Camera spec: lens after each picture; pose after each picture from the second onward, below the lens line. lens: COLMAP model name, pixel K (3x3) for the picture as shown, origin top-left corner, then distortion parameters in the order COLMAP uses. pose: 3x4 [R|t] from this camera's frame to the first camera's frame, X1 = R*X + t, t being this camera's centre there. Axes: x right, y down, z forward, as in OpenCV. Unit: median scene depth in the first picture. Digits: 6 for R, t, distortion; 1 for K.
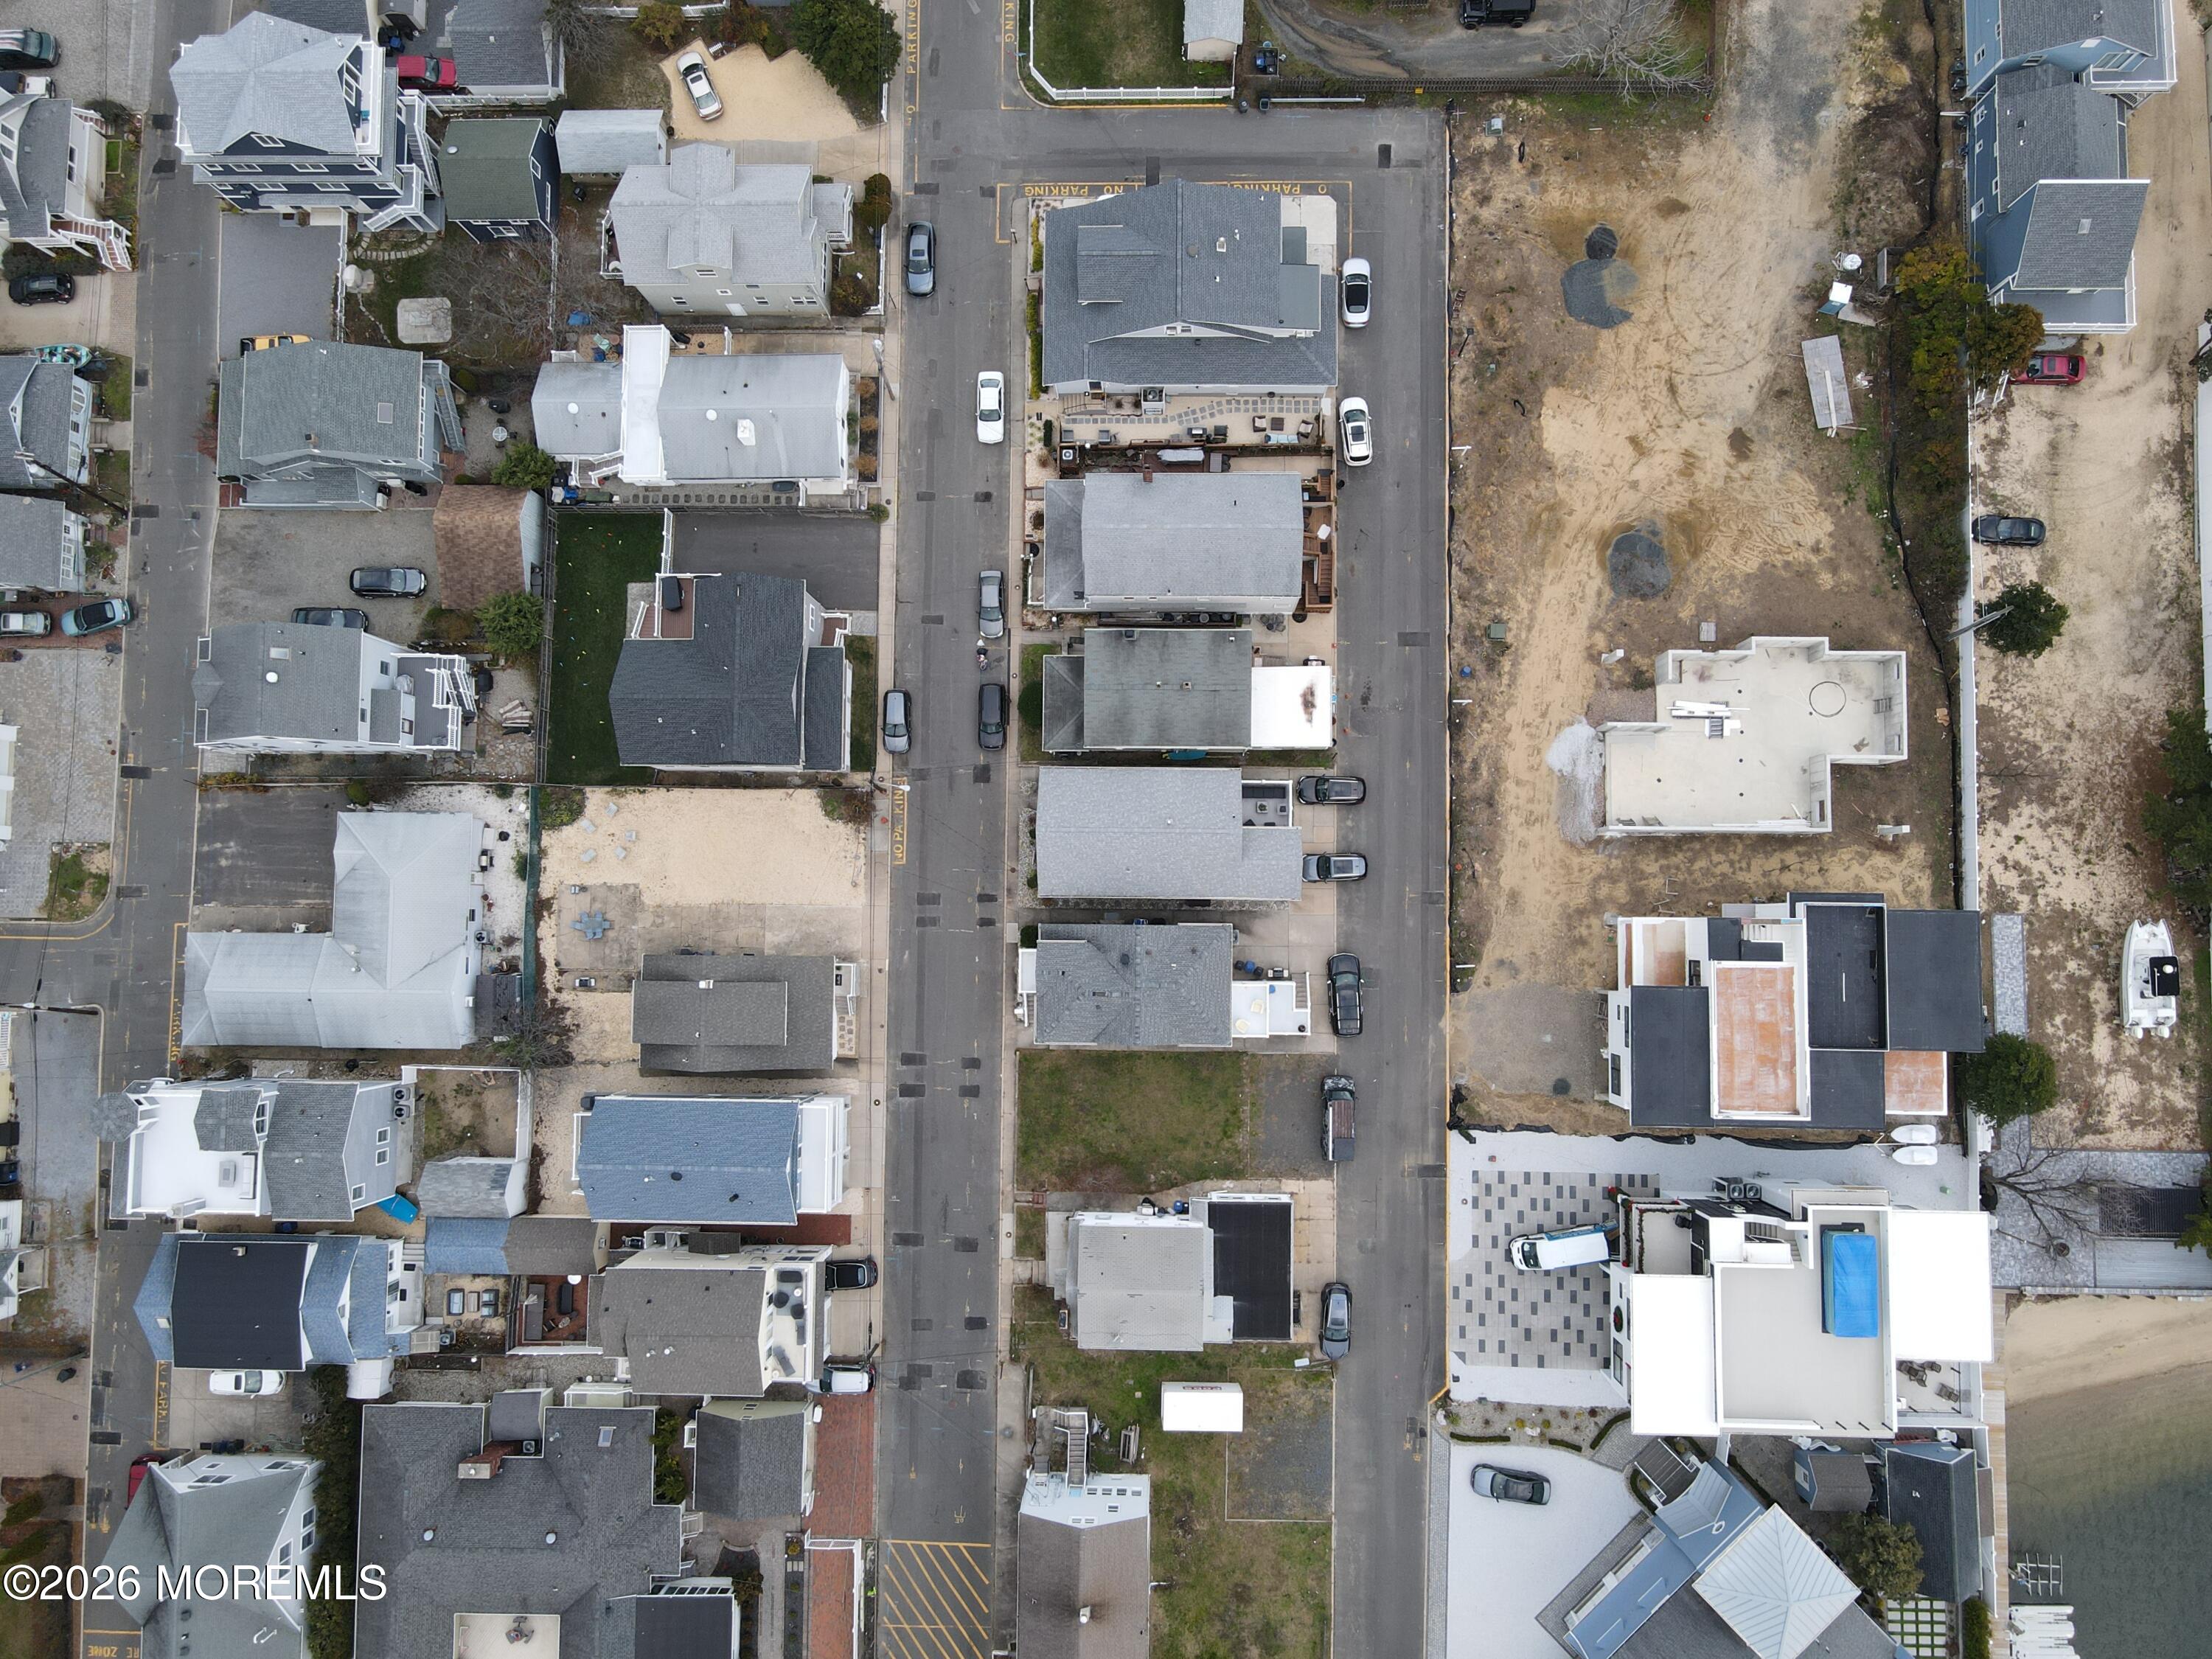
lens RADIAL K [[1666.5, 0, 1106.0], [0, 1666.5, 829.5], [0, 0, 1]] dist [0.034553, -0.010332]
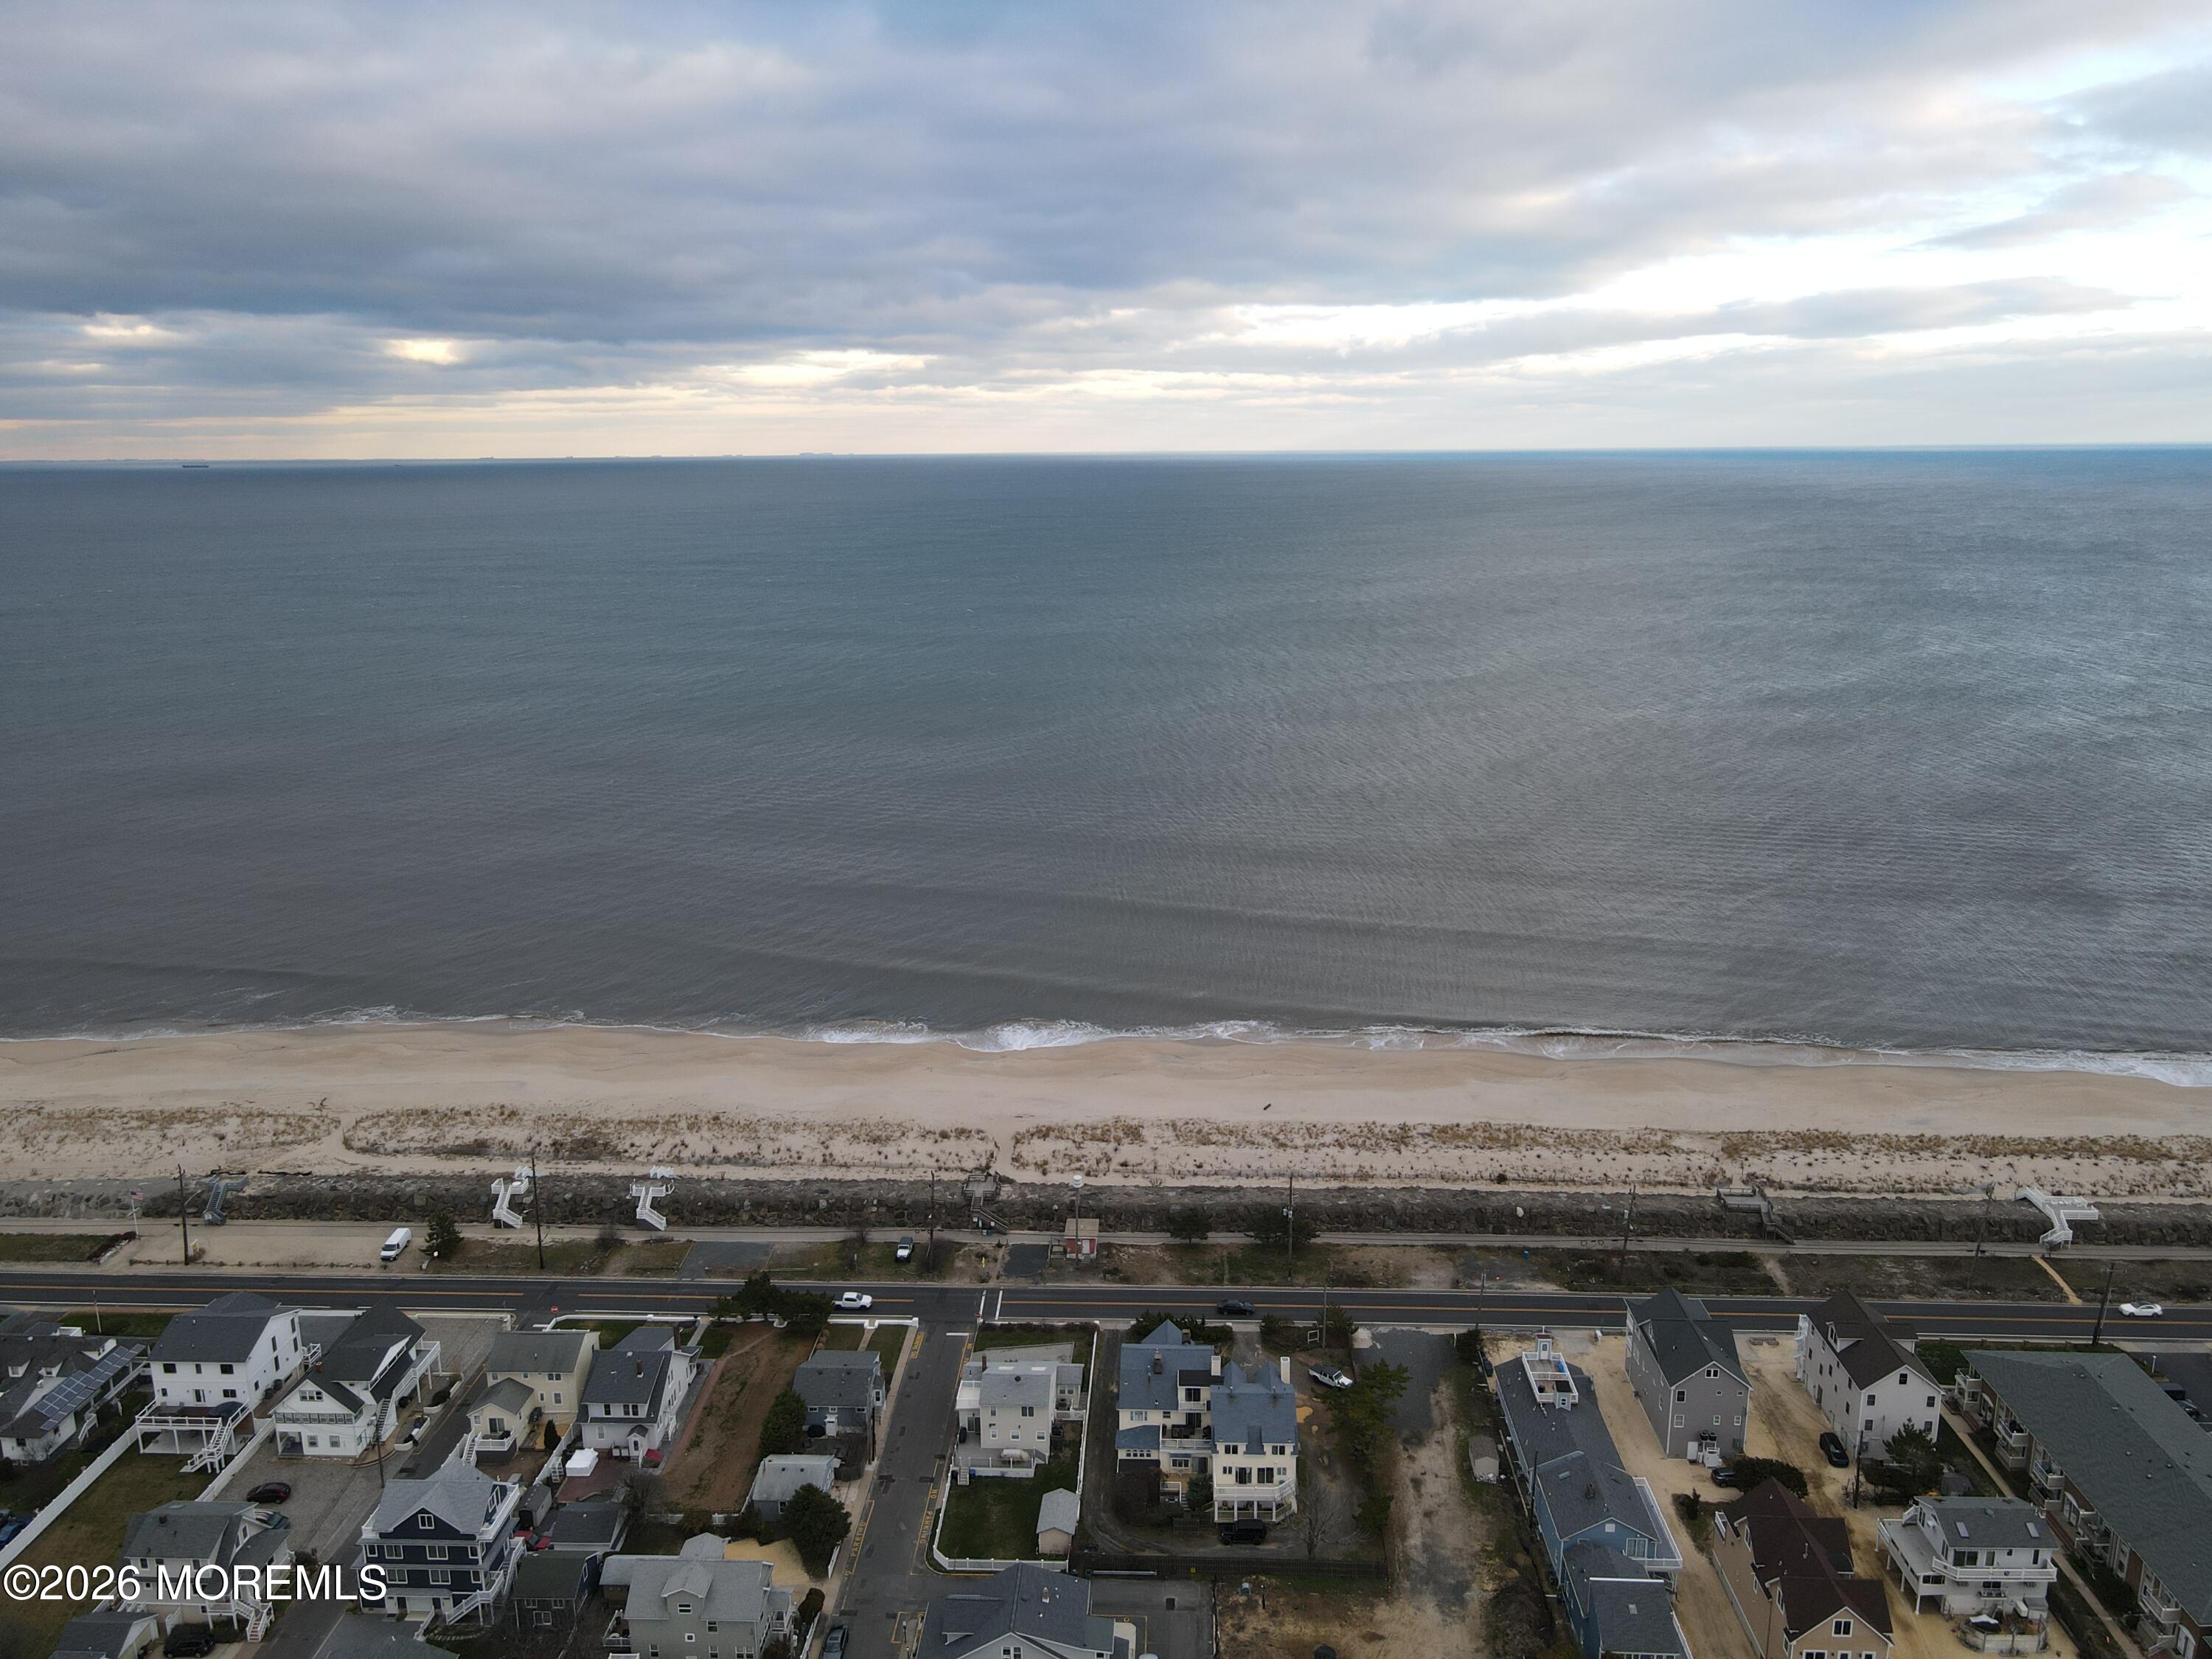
lens RADIAL K [[1666.5, 0, 1106.0], [0, 1666.5, 829.5], [0, 0, 1]] dist [0.034553, -0.010332]
pose [[0.998869, 0.034273, -0.032966, 0.137049], [-0.041691, 0.297653, -0.953763, 0.781014], [-0.022876, 0.954059, 0.298745, -0.061434]]
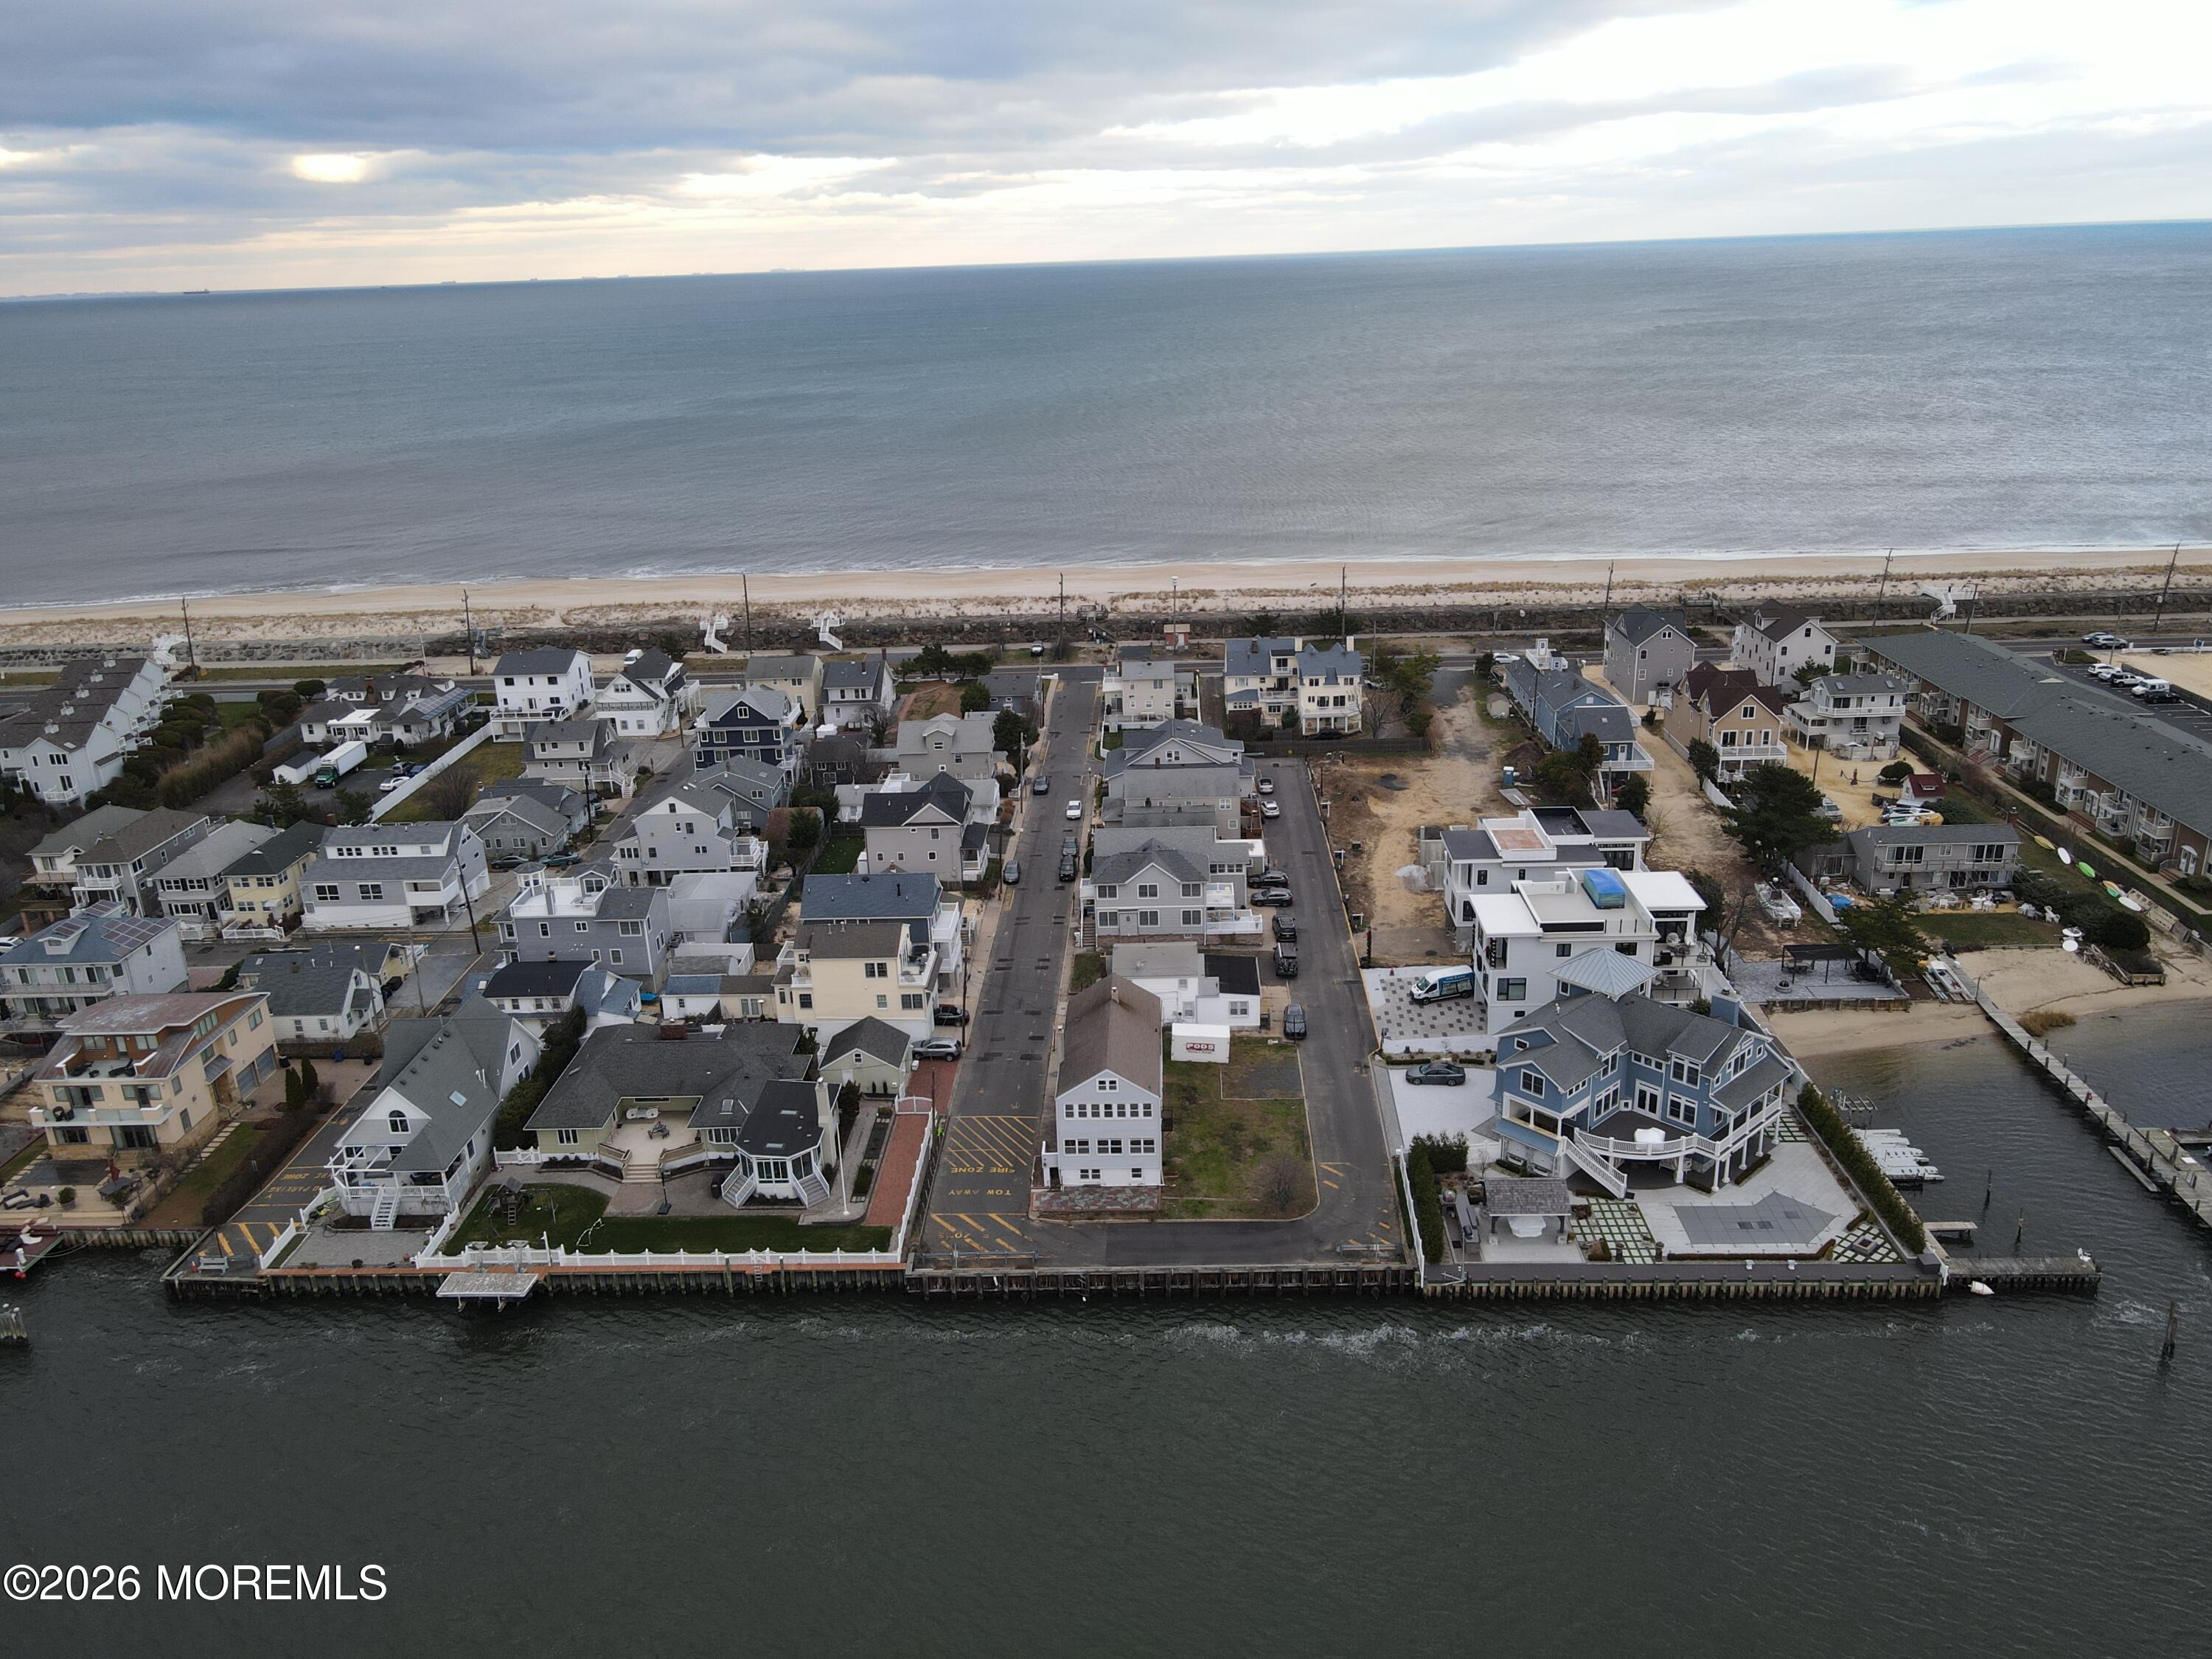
lens RADIAL K [[1686.3, 0, 1106.0], [0, 1686.3, 829.5], [0, 0, 1]] dist [-0.003272, 0.100753]
pose [[0.999698, 0.009436, -0.022683, 0.010009], [-0.024568, 0.383858, -0.923065, 1.504113], [-0.000003, 0.923344, 0.383974, 0.300140]]
